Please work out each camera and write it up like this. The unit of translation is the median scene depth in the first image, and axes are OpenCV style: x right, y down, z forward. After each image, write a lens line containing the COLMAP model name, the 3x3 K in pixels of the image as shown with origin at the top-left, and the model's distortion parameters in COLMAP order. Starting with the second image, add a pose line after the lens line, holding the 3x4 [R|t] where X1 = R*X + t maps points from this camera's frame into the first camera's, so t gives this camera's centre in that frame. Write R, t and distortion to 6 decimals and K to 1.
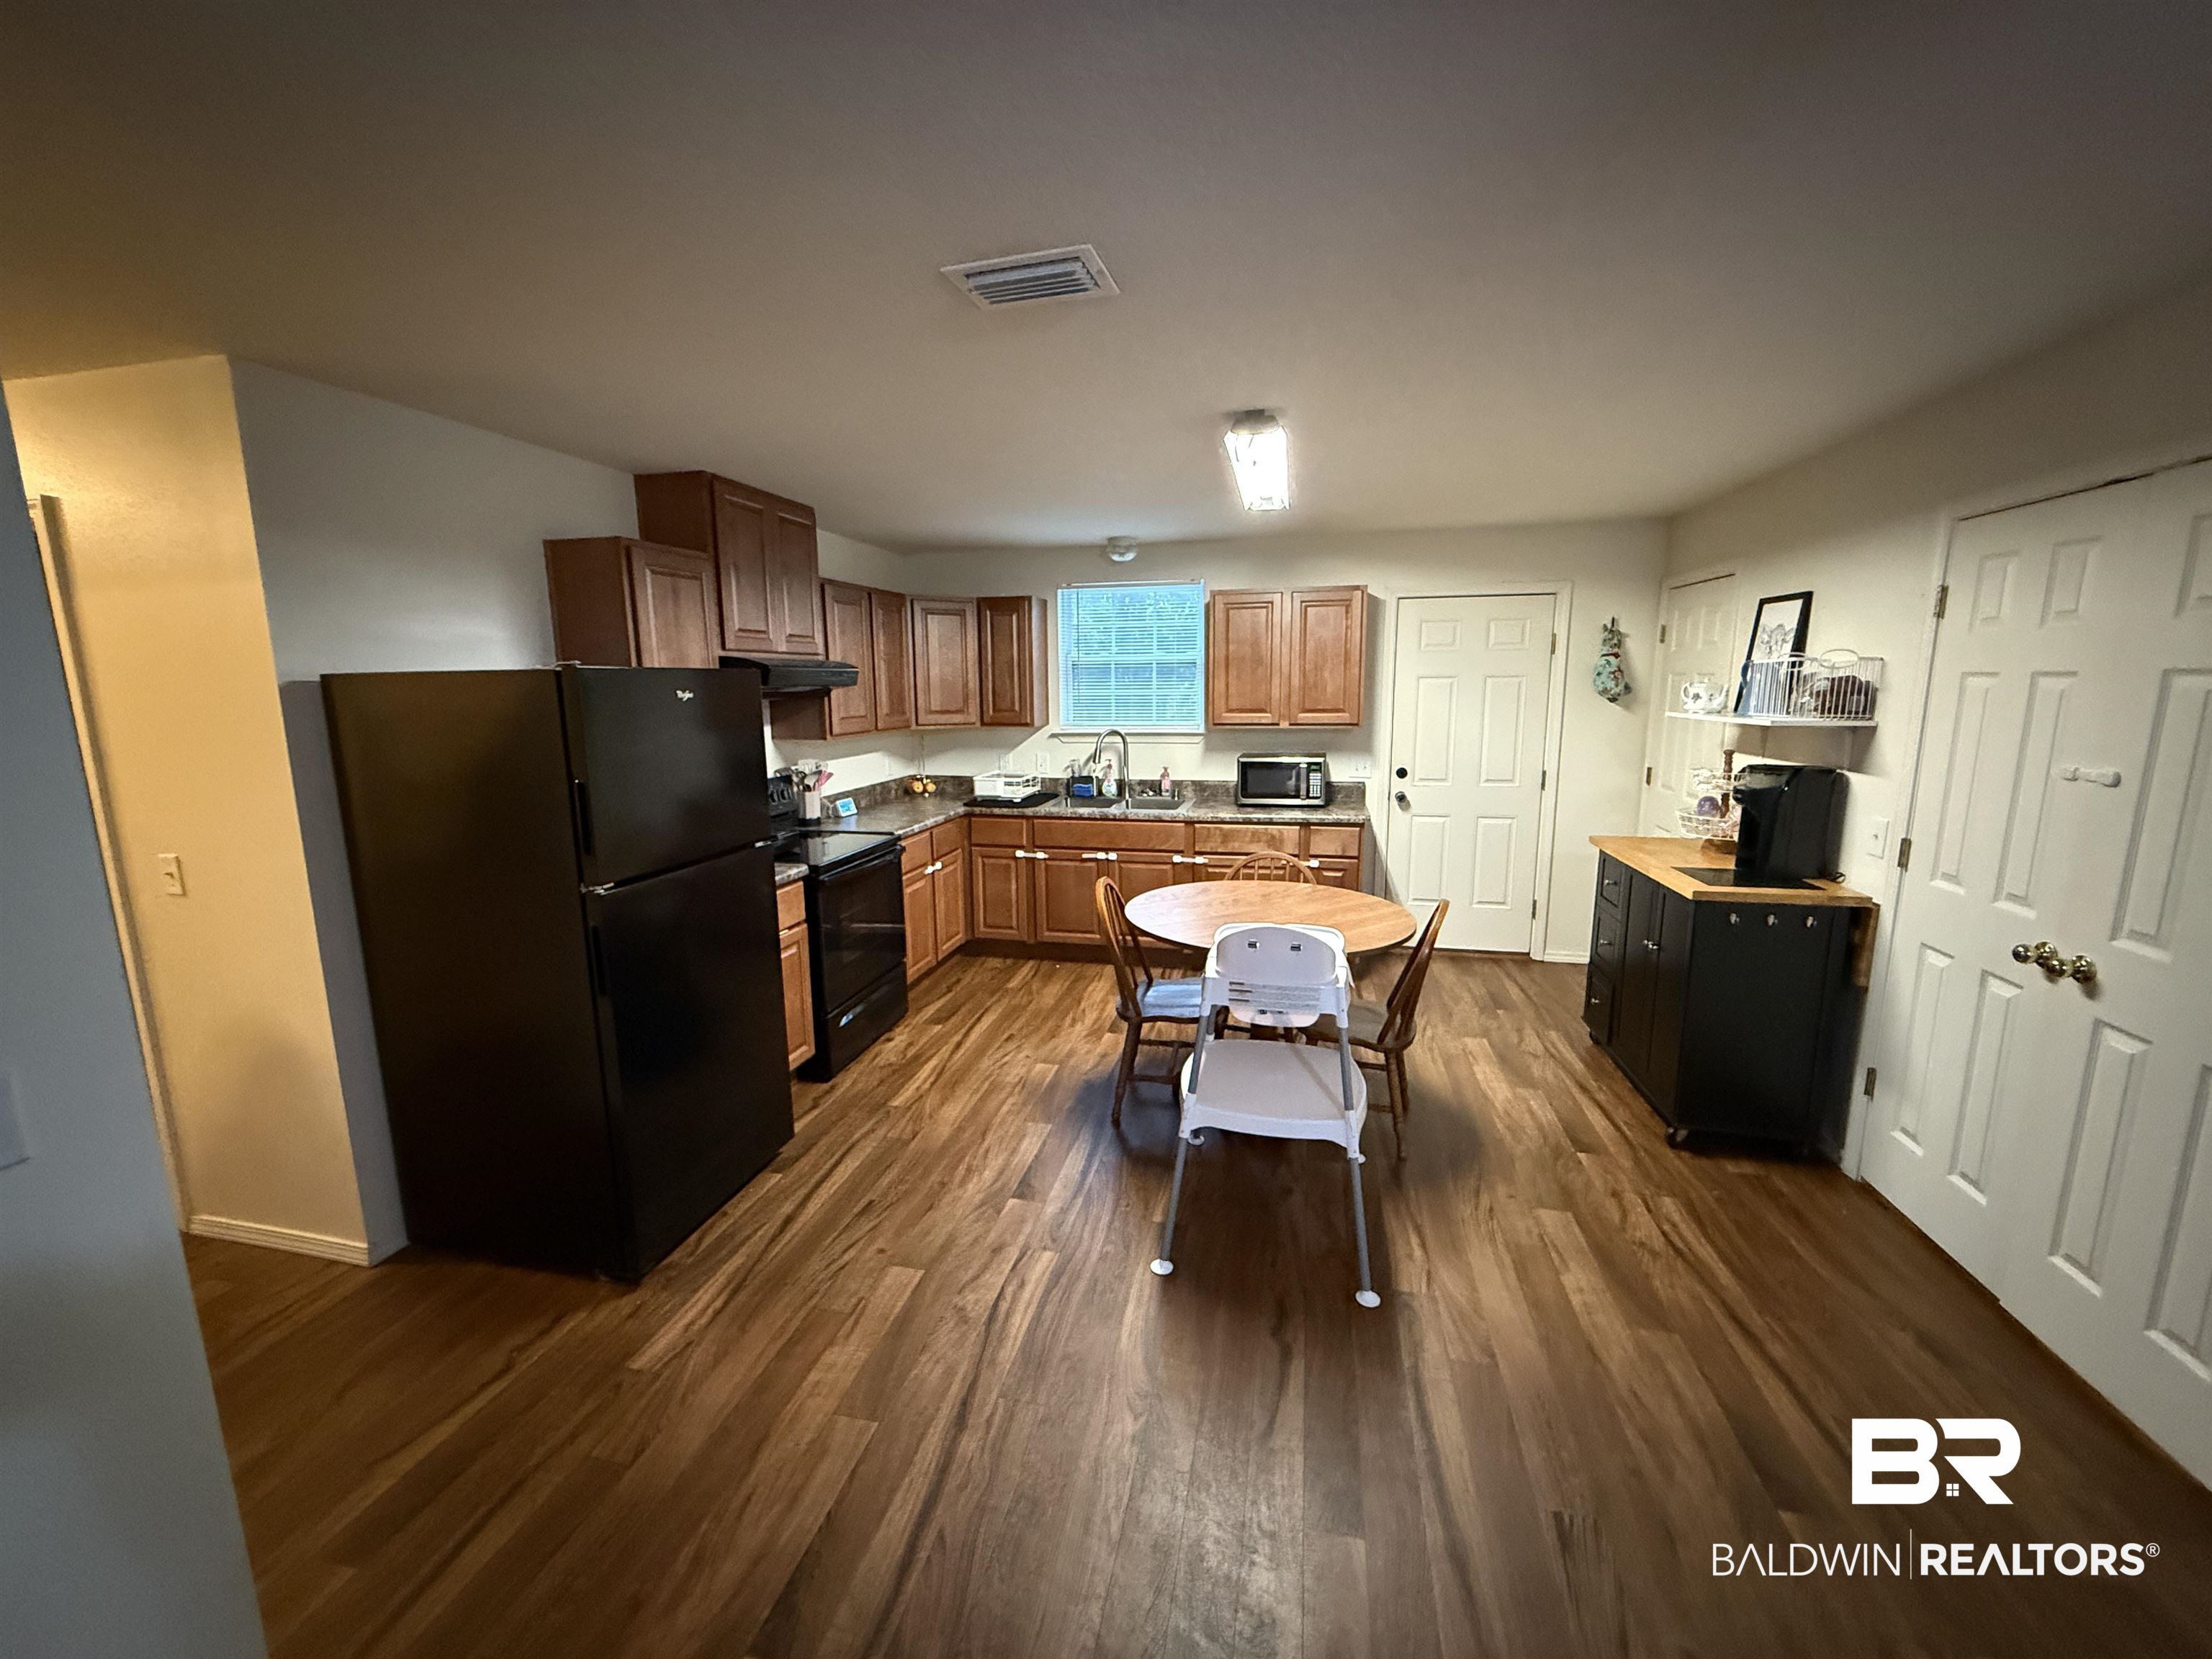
lens RADIAL K [[888.2, 0, 1101.3], [0, 888.2, 834.6], [0, 0, 1]] dist [0.000069, 0.001357]
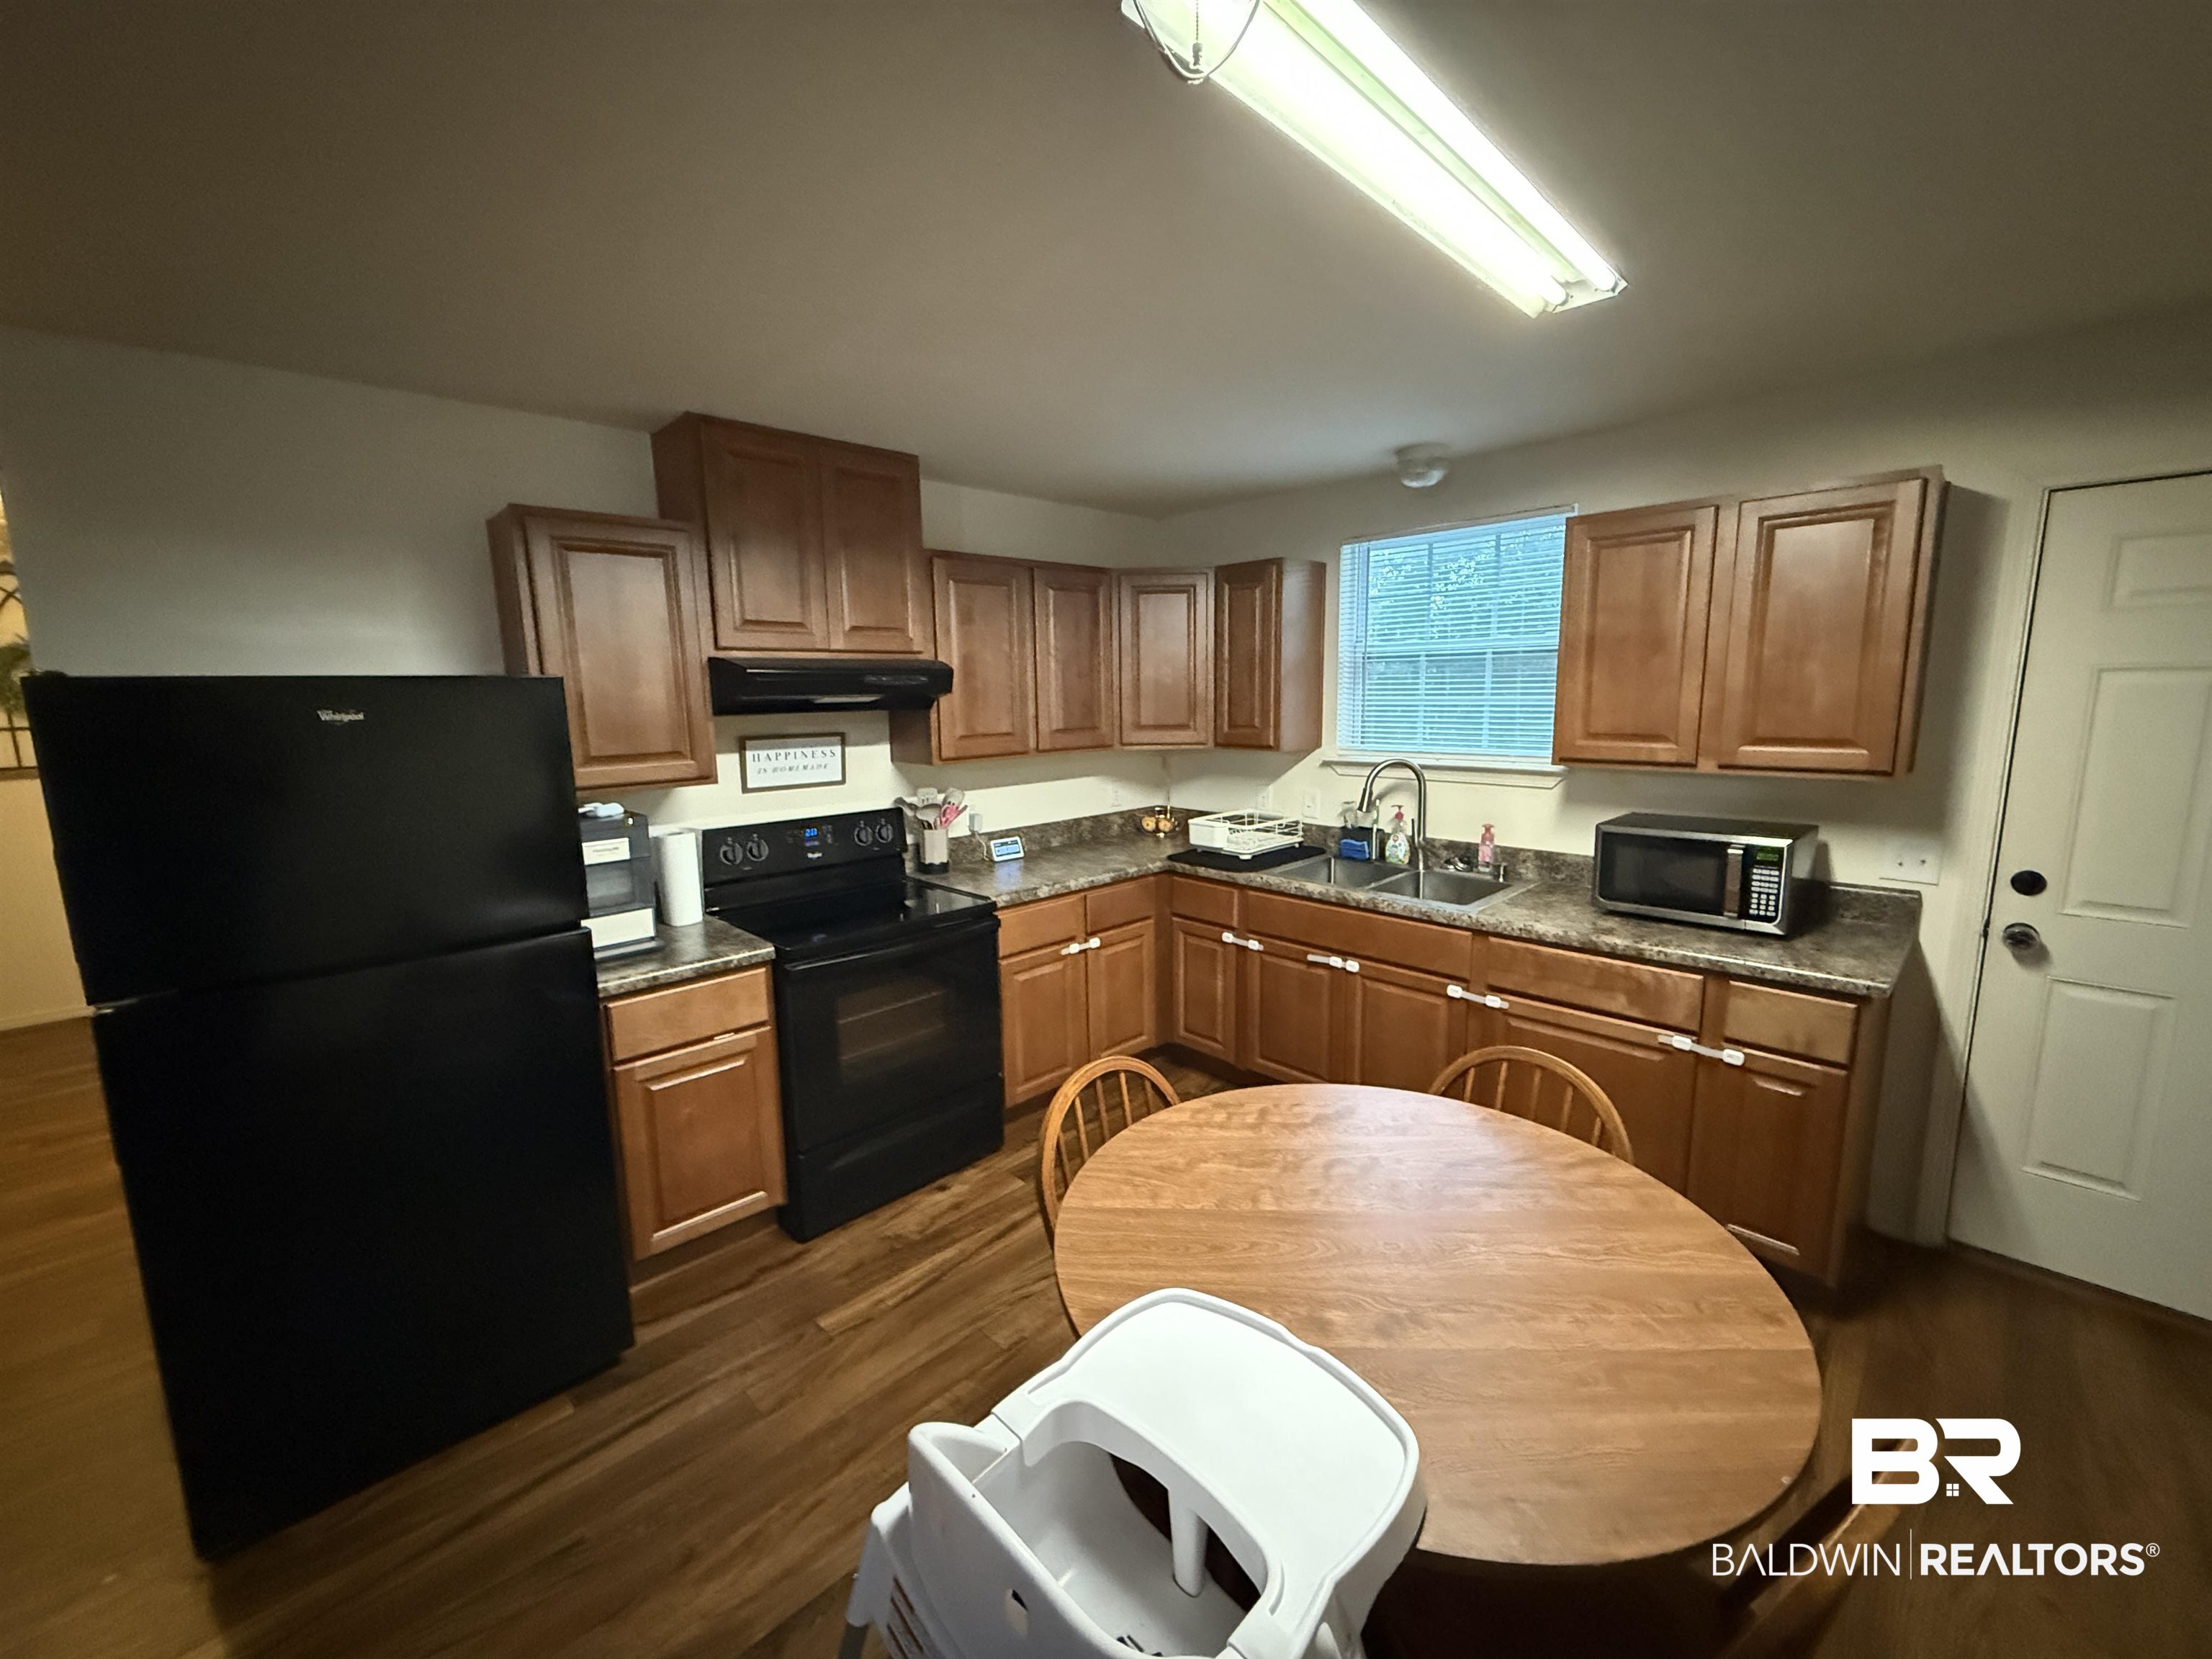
lens RADIAL K [[888.2, 0, 1101.5], [0, 888.2, 829.6], [0, 0, 1]] dist [0.000069, 0.001357]
pose [[0.838194, 0.082046, -0.539166, 0.191840], [-0.083864, 0.996251, 0.021227, -0.068748], [0.538886, 0.027424, 0.841932, 0.381127]]
